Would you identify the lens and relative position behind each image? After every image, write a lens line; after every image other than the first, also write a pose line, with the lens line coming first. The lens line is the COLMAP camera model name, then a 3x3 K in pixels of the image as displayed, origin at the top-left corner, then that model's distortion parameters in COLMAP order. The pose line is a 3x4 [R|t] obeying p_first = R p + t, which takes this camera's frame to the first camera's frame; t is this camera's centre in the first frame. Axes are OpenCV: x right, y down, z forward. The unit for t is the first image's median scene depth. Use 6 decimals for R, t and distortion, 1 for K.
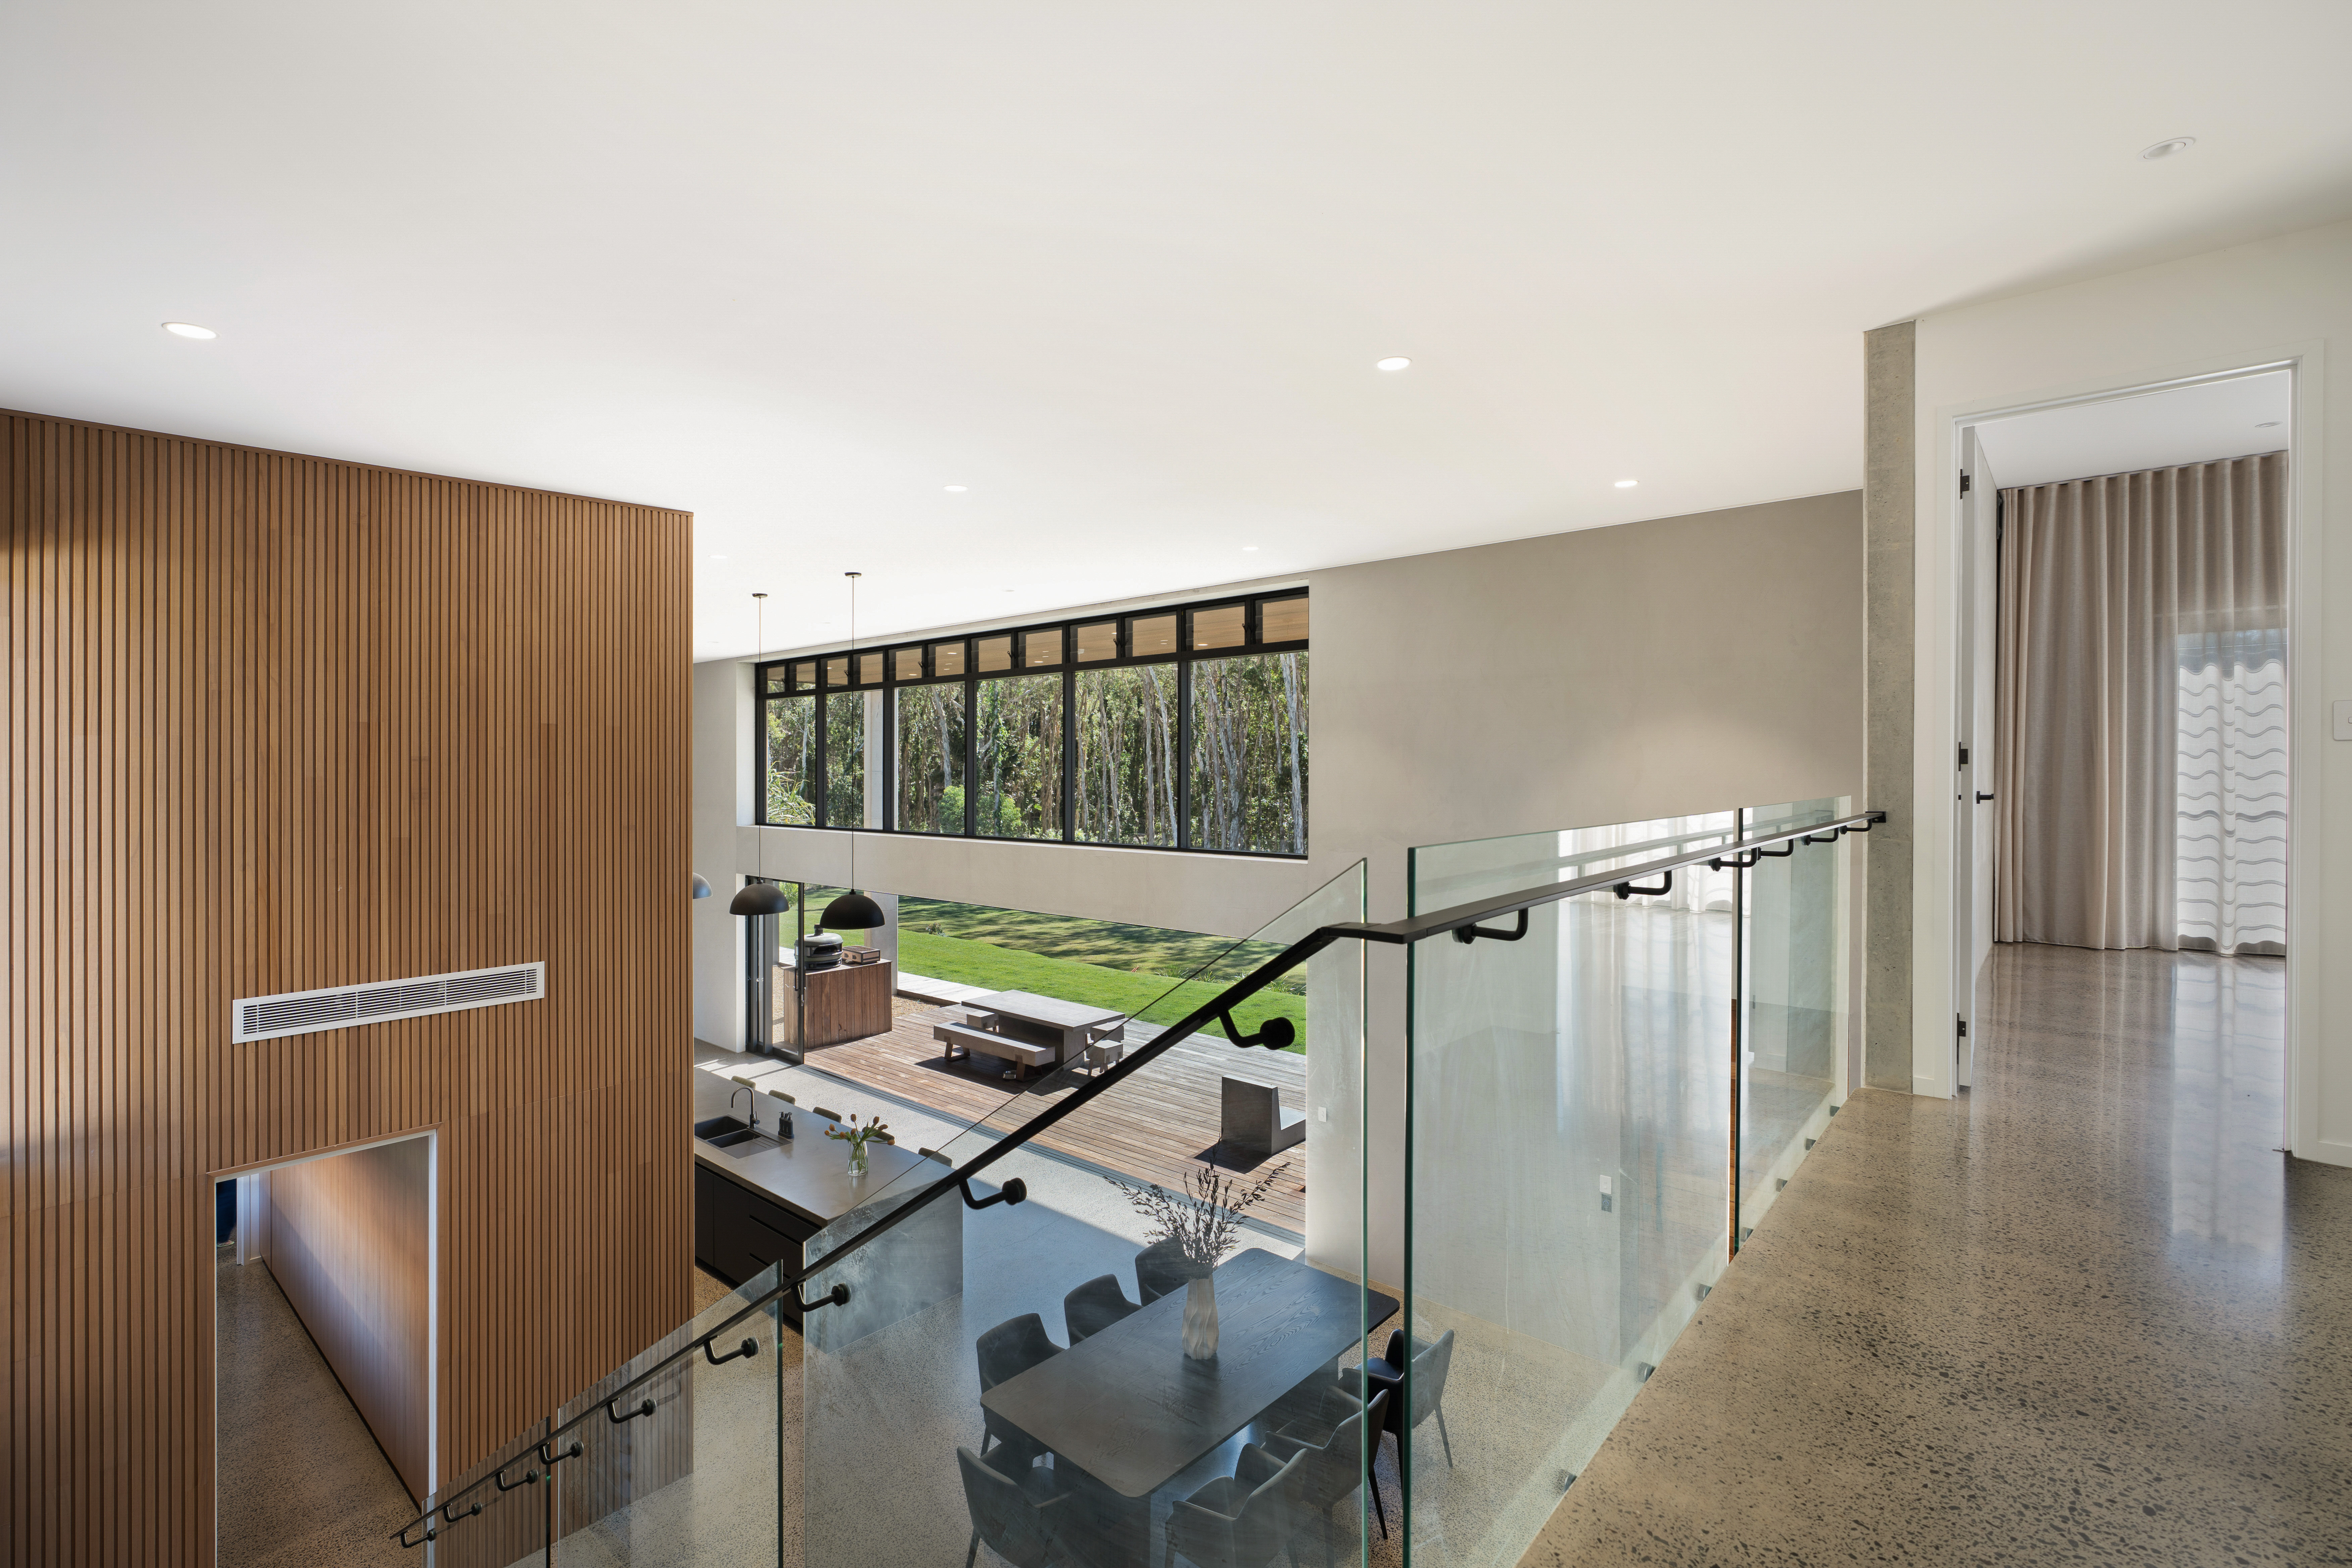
lens RADIAL K [[1081.8, 0, 1189.8], [0, 1081.8, 765.4], [0, 0, 1]] dist [-0.011114, 0.001365]
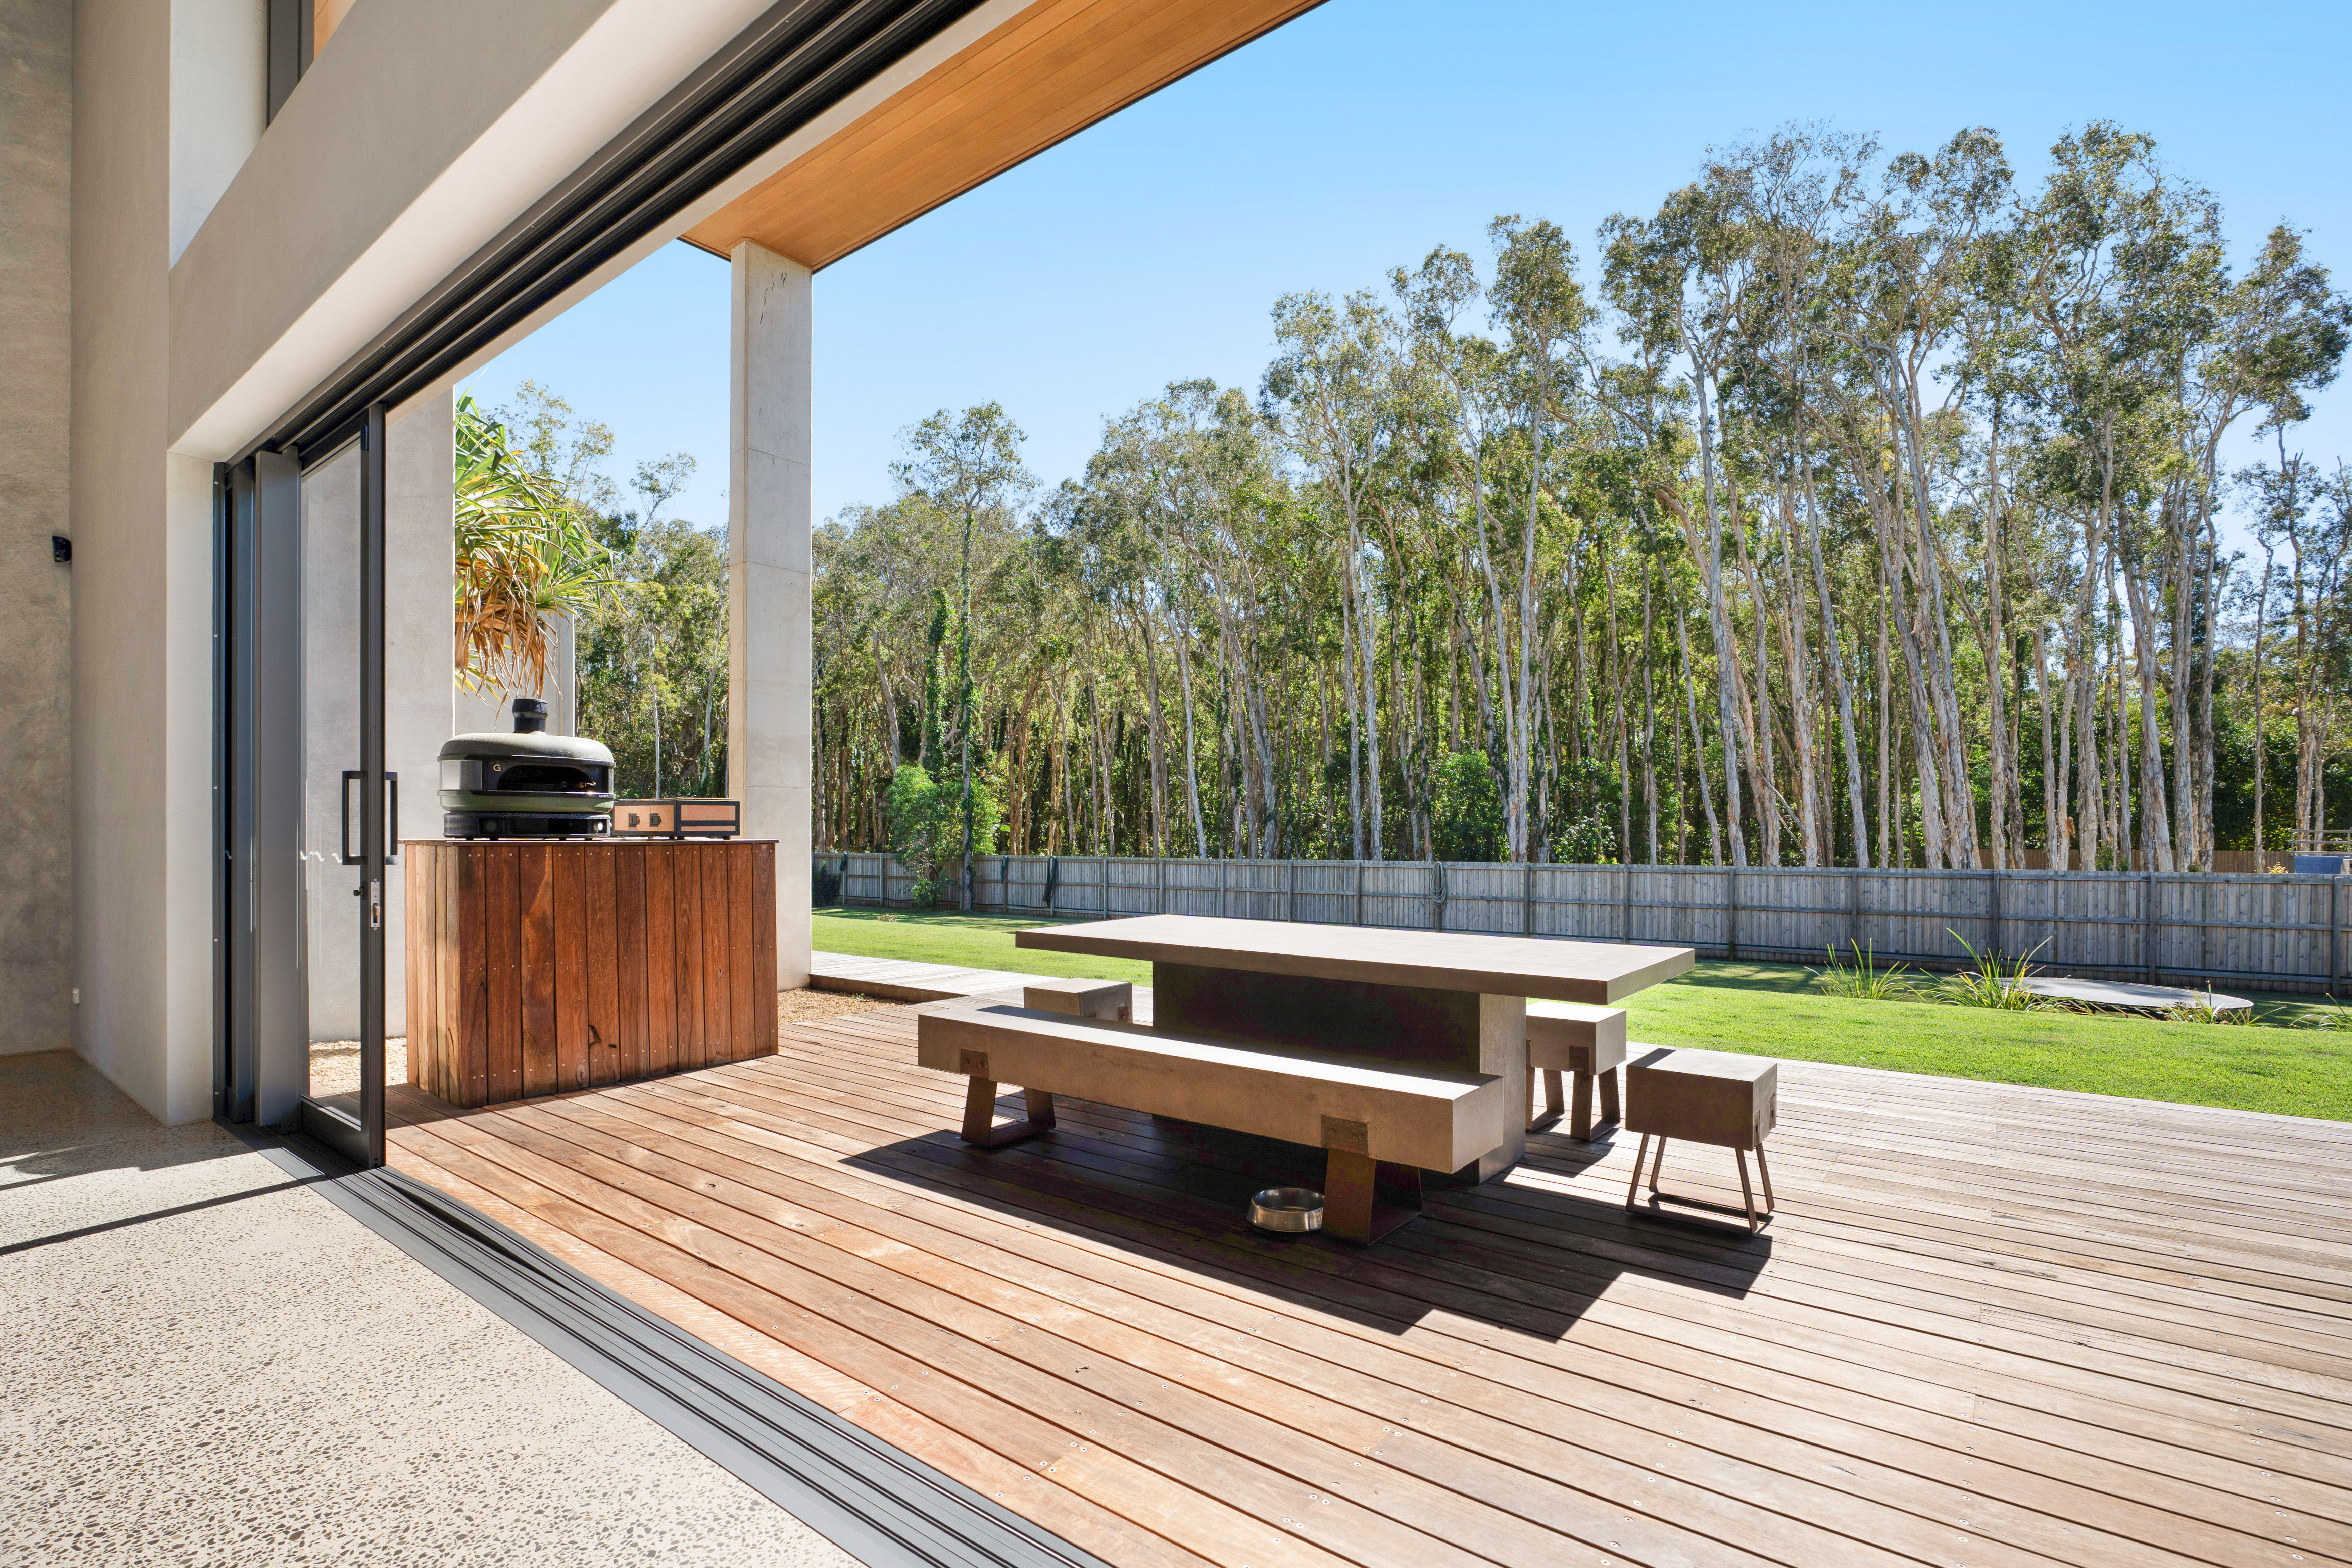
lens RADIAL K [[1081.8, 0, 1173.4], [0, 1081.8, 831.9], [0, 0, 1]] dist [-0.011114, 0.001365]
pose [[0.999375, -0.002617, 0.035245, -0.185191], [0.002810, 0.999981, -0.005419, 0.199198], [-0.035230, 0.005514, 0.999364, 0.738439]]
